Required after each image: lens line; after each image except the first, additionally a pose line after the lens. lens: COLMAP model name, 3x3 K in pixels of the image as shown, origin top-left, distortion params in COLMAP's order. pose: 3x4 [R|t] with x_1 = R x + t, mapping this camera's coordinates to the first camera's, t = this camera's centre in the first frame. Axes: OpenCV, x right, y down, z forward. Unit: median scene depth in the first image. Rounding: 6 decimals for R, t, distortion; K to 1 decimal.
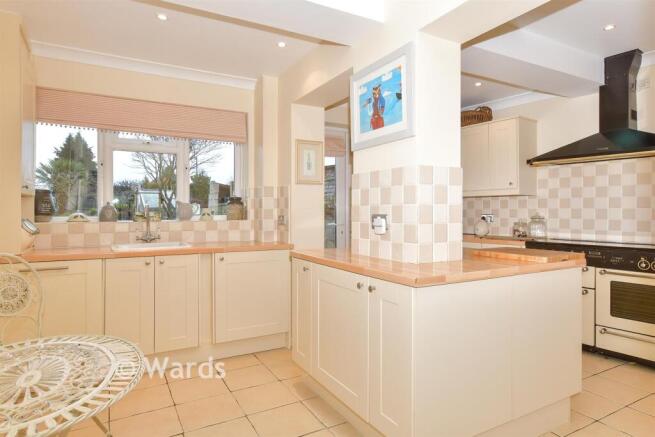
lens RADIAL K [[375.1, 0, 326.4], [0, 375.1, 212.6], [0, 0, 1]] dist [0.002162, 0.000386]
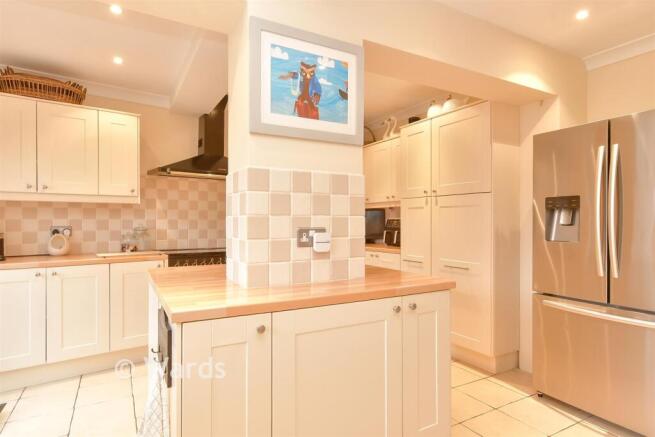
lens RADIAL K [[375.1, 0, 327.6], [0, 375.1, 222.4], [0, 0, 1]] dist [0.002162, 0.000386]
pose [[-0.001127, -0.004218, 0.999990, -0.642630], [0.004953, 0.999979, 0.004223, -0.009676], [-0.999987, 0.004958, -0.001106, 0.954422]]
